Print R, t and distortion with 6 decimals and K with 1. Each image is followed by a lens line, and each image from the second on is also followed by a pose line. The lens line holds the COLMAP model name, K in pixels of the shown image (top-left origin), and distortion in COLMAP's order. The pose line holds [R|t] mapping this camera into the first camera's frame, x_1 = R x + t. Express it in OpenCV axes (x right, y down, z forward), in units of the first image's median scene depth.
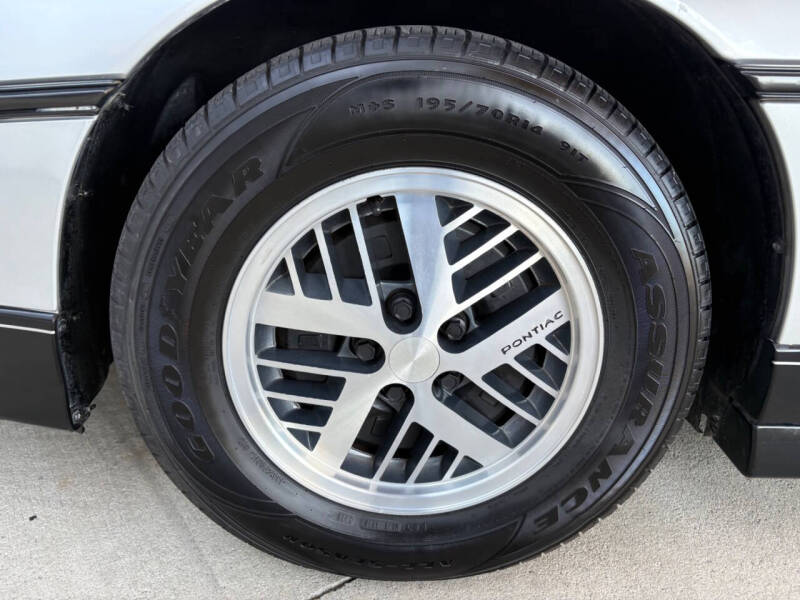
lens RADIAL K [[618.4, 0, 400.0], [0, 618.4, 300.0], [0, 0, 1]] dist [0.012907, 0.008872]
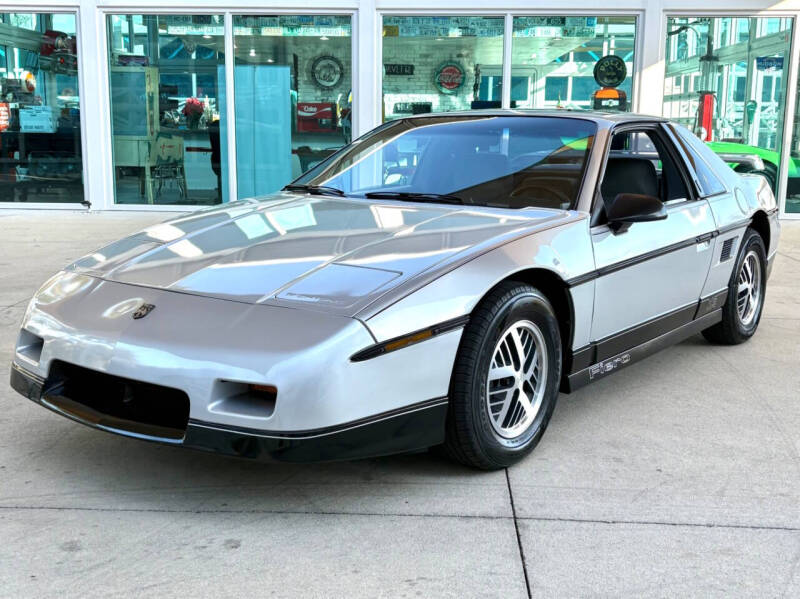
lens RADIAL K [[945.7, 0, 400.0], [0, 945.7, 299.5], [0, 0, 1]] dist [0.021573, 0.010009]
pose [[0.623075, -0.182645, 0.760538, -3.931404], [0.290664, 0.956789, -0.008354, -0.426724], [-0.726148, 0.226266, 0.649240, -1.775703]]
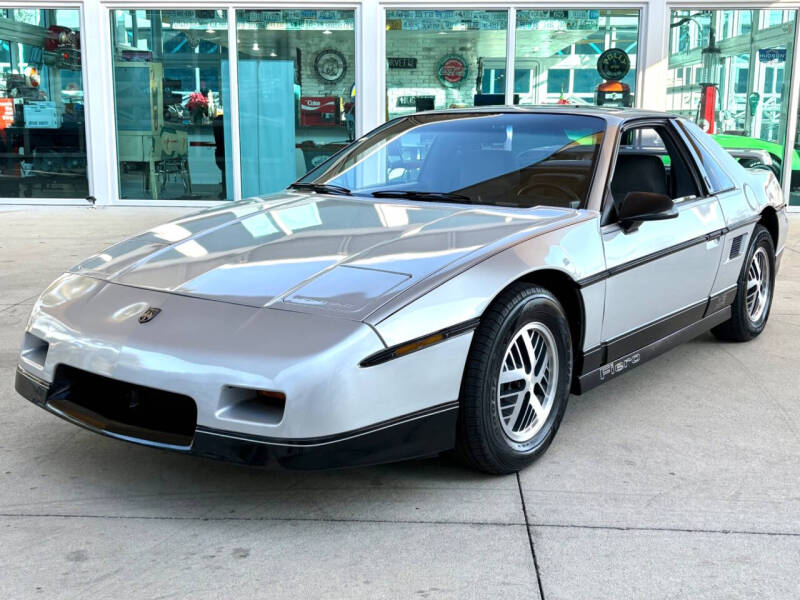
lens RADIAL K [[937.4, 0, 400.0], [0, 937.4, 300.0], [0, 0, 1]] dist [0.017974, 0.018157]
pose [[0.624466, -0.192665, 0.756917, -3.858210], [0.294253, 0.955727, 0.000508, -0.490485], [-0.723504, 0.222408, 0.653511, -1.694341]]
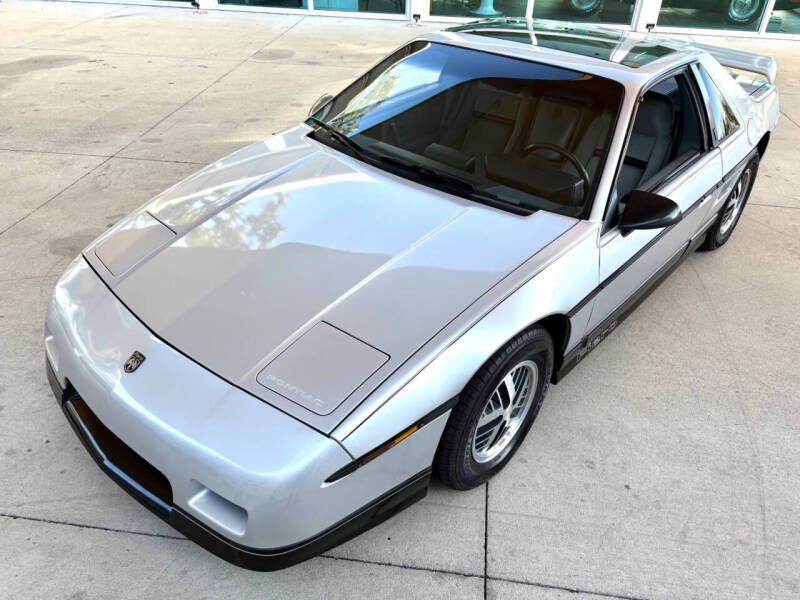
lens RADIAL K [[611.9, 0, 400.0], [0, 611.9, 300.0], [0, 0, 1]] dist [0.018944, -0.004444]
pose [[0.686182, -0.433126, 0.584429, -2.005984], [0.256693, 0.895905, 0.362579, -1.759414], [-0.680635, -0.098777, 0.725934, -0.918817]]
